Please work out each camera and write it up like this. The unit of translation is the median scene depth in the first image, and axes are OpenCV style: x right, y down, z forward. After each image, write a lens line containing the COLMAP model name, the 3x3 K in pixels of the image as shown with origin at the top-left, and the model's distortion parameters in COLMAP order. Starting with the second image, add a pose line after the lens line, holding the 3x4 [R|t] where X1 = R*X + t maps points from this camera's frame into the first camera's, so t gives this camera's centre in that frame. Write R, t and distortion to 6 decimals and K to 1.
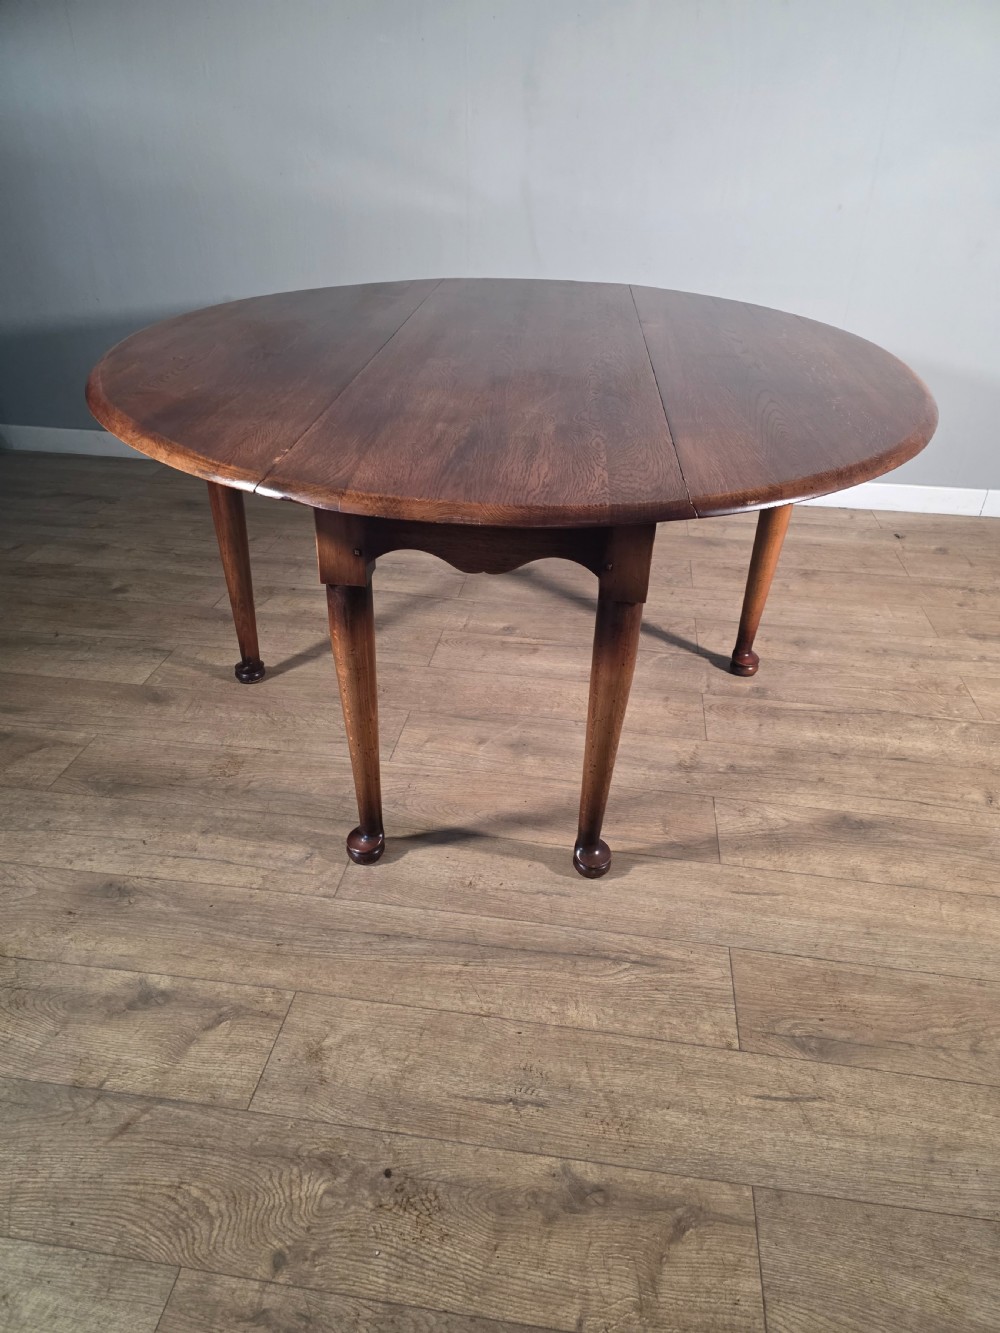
lens RADIAL K [[907.3, 0, 516.9], [0, 907.3, 668.1], [0, 0, 1]] dist [0.061672, -0.069001]
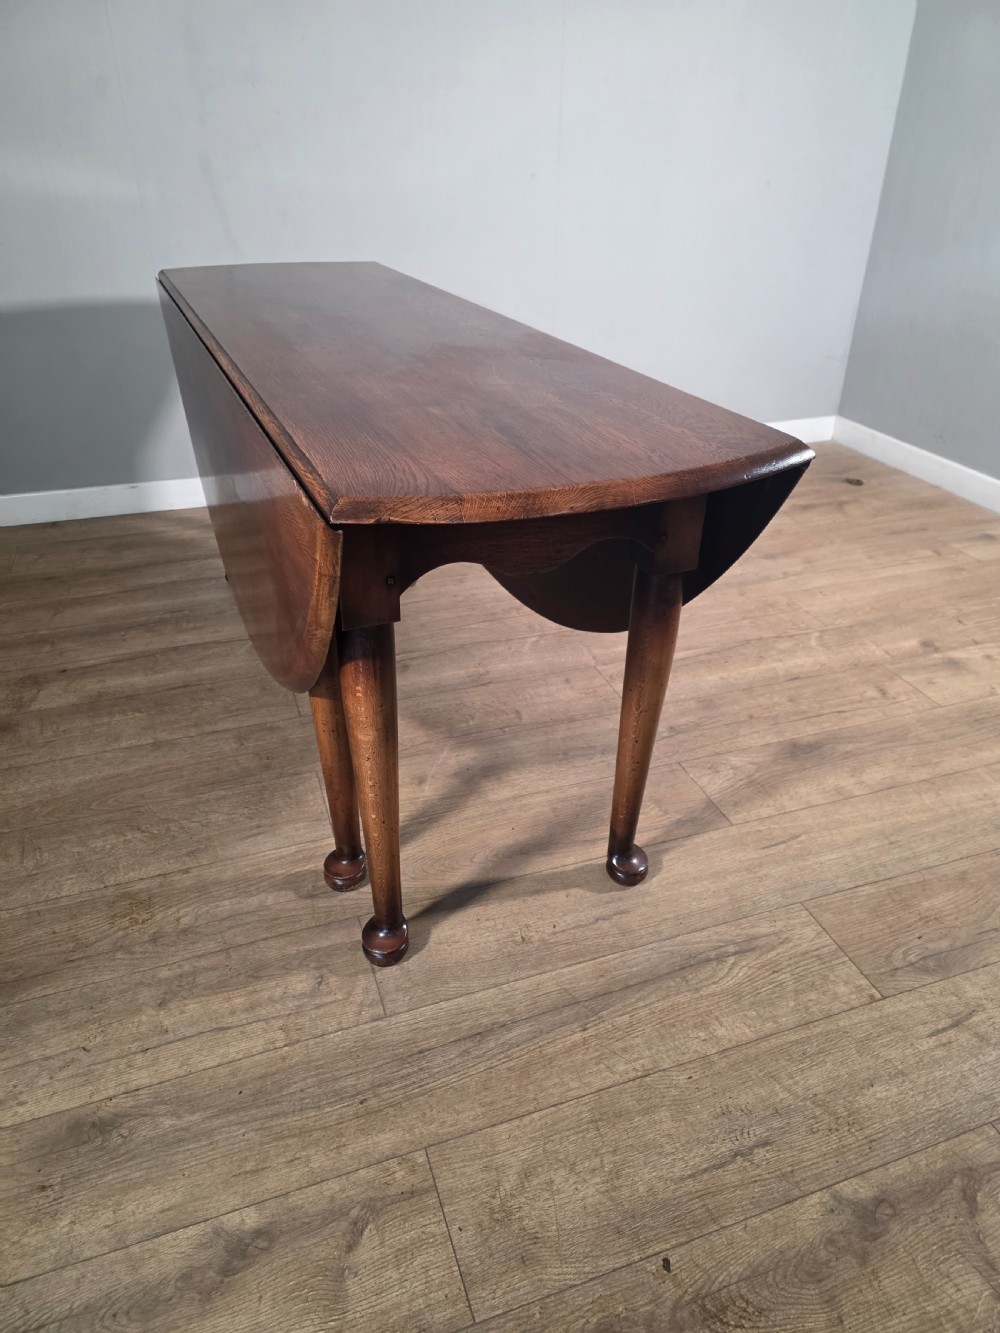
lens RADIAL K [[907.3, 0, 519.9], [0, 907.3, 656.8], [0, 0, 1]] dist [0.061672, -0.069001]
pose [[0.888327, -0.241996, 0.390274, -0.345615], [0.246049, 0.968414, 0.040433, -0.058556], [-0.387732, 0.060109, 0.919810, 0.208933]]
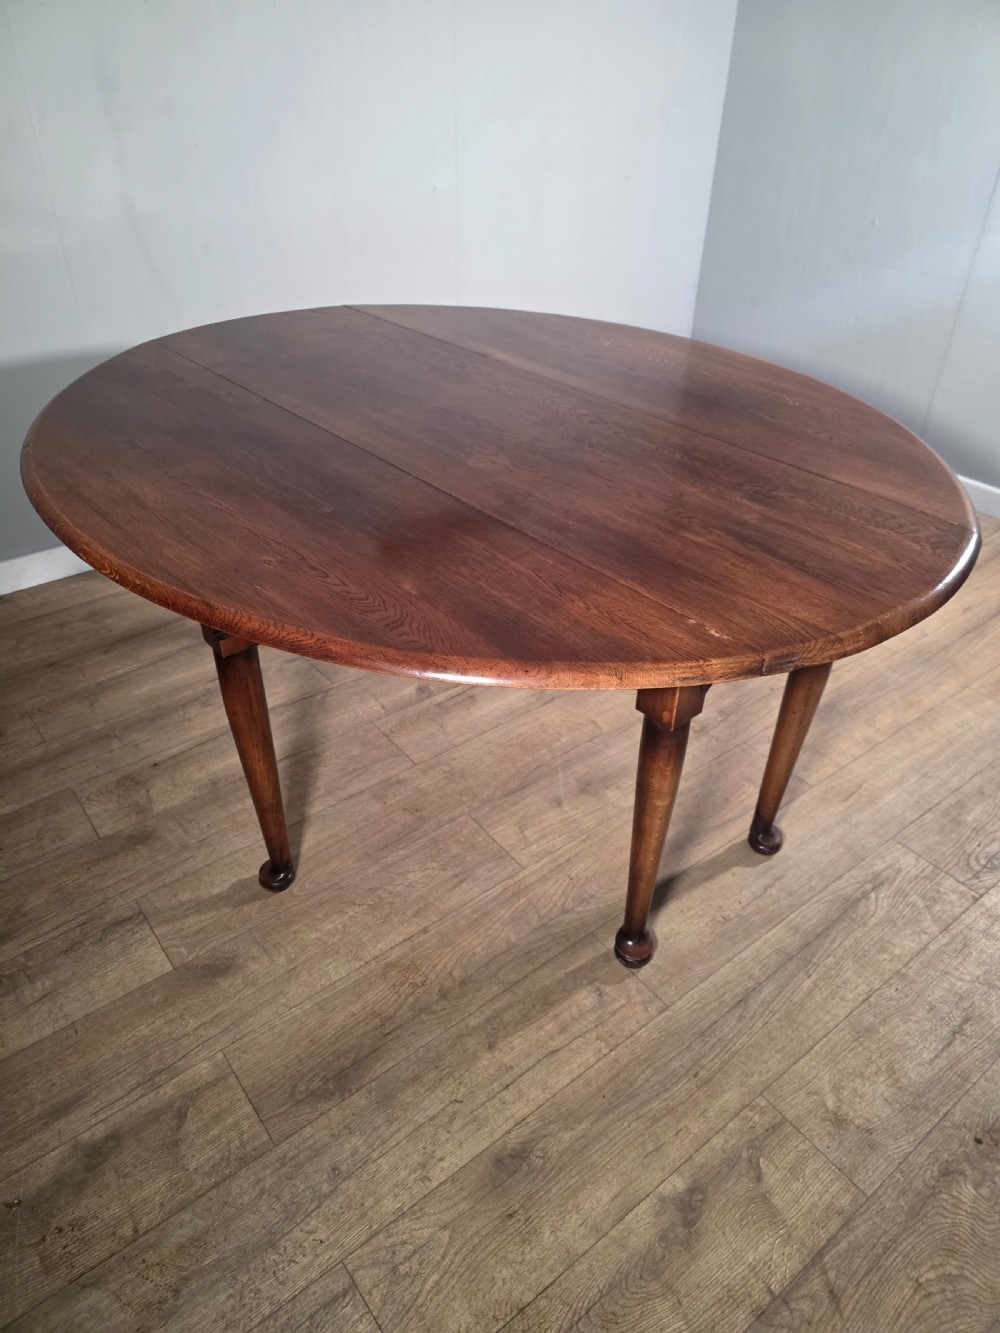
lens RADIAL K [[907.3, 0, 515.5], [0, 907.3, 670.8], [0, 0, 1]] dist [0.061672, -0.069001]
pose [[0.700389, -0.424932, 0.573488, -0.764713], [0.367480, 0.903479, 0.220646, -0.378223], [-0.611894, 0.056207, 0.788940, 0.301615]]
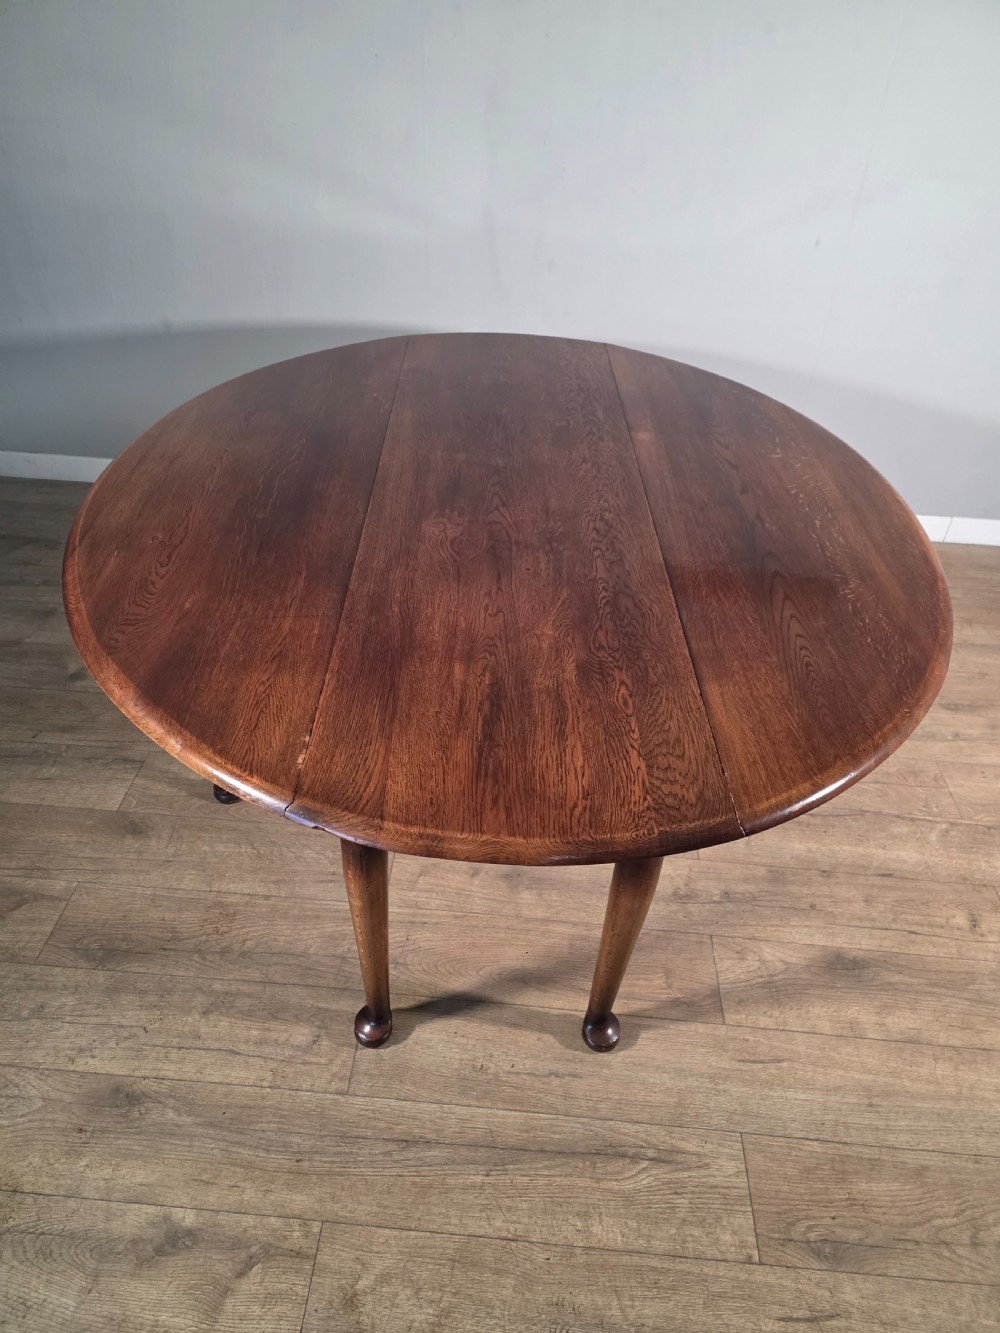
lens RADIAL K [[907.3, 0, 496.7], [0, 907.3, 655.9], [0, 0, 1]] dist [0.061672, -0.069001]
pose [[0.998142, -0.022282, 0.056710, -0.087293], [0.015986, 0.993898, 0.109142, -0.342283], [-0.058795, -0.108032, 0.992407, 0.052024]]
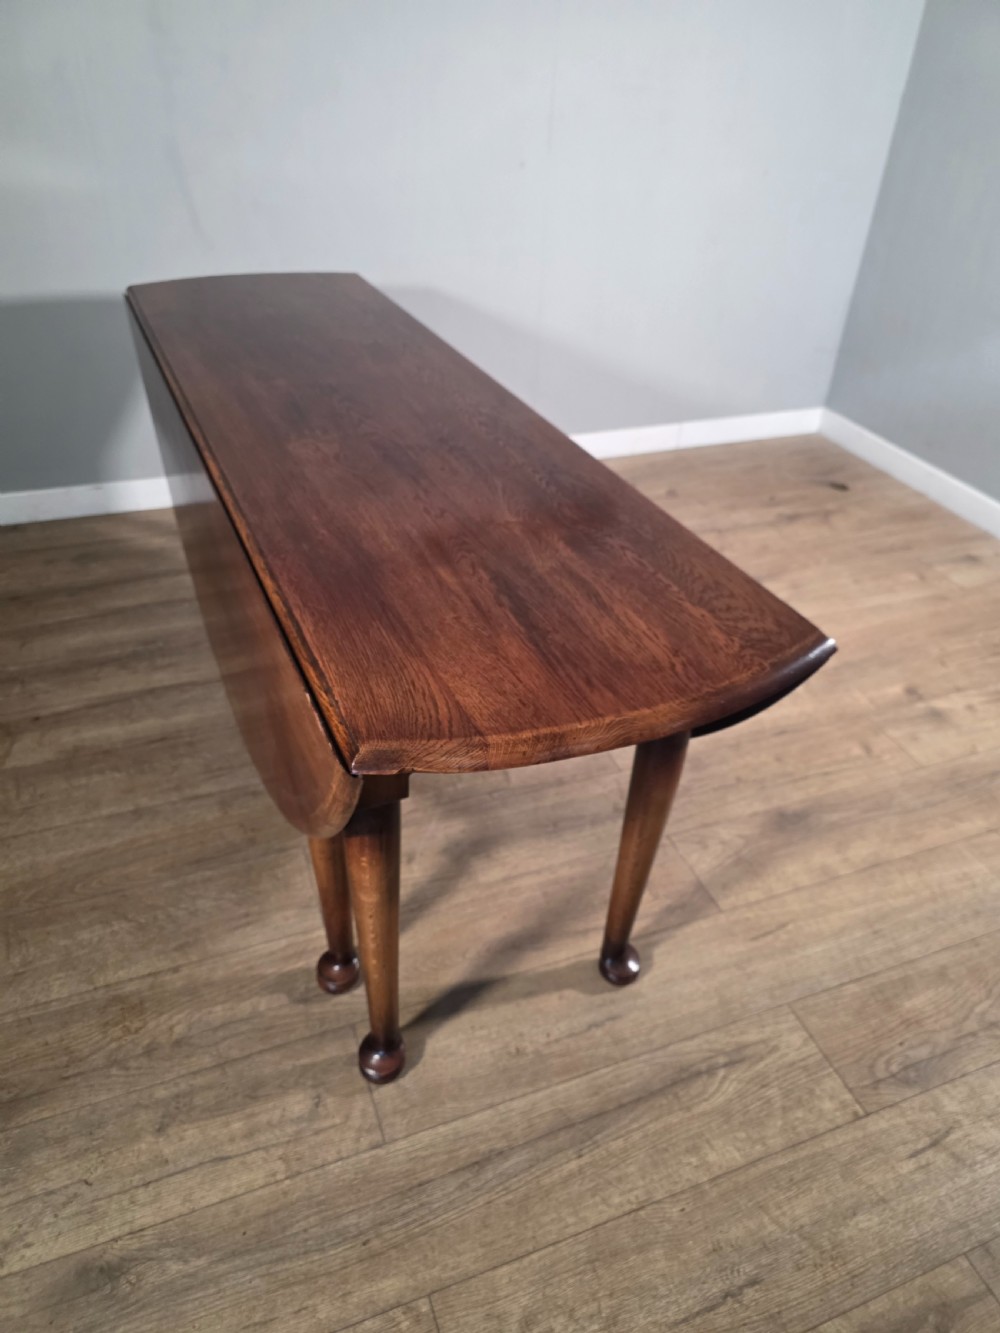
lens RADIAL K [[907.3, 0, 516.6], [0, 907.3, 670.2], [0, 0, 1]] dist [0.061672, -0.069001]
pose [[0.877281, -0.268353, 0.397951, -0.321420], [0.226234, 0.962414, 0.150259, -0.256681], [-0.423316, -0.041790, 0.905018, 0.242203]]
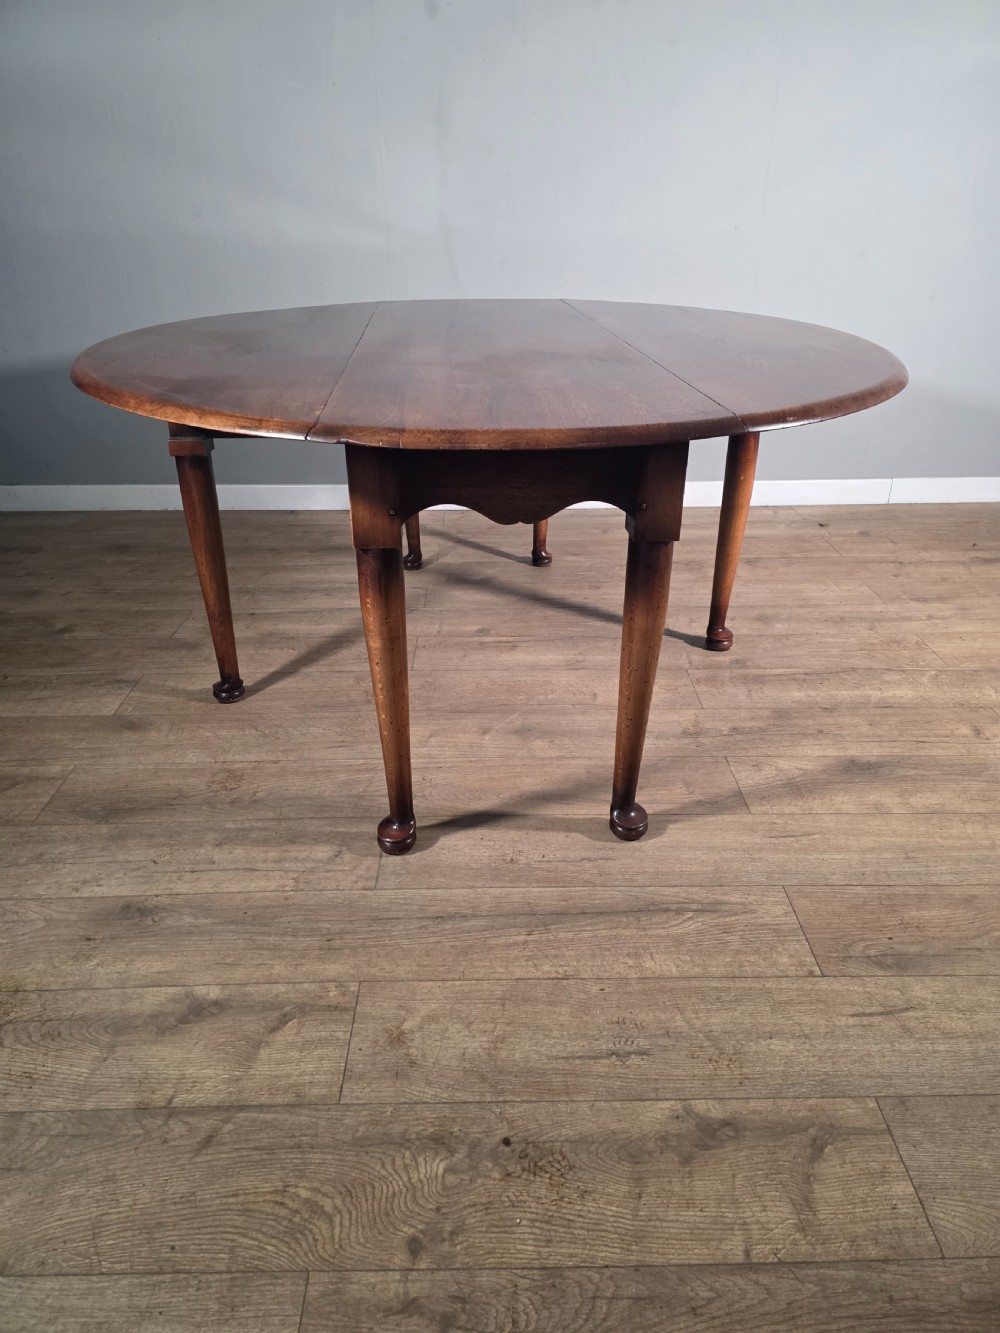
lens RADIAL K [[907.3, 0, 519.3], [0, 907.3, 646.2], [0, 0, 1]] dist [0.061672, -0.069001]
pose [[0.987801, -0.091728, 0.125842, -0.154088], [0.102971, 0.990964, -0.085949, 0.101647], [-0.116821, 0.097858, 0.988320, 0.019595]]
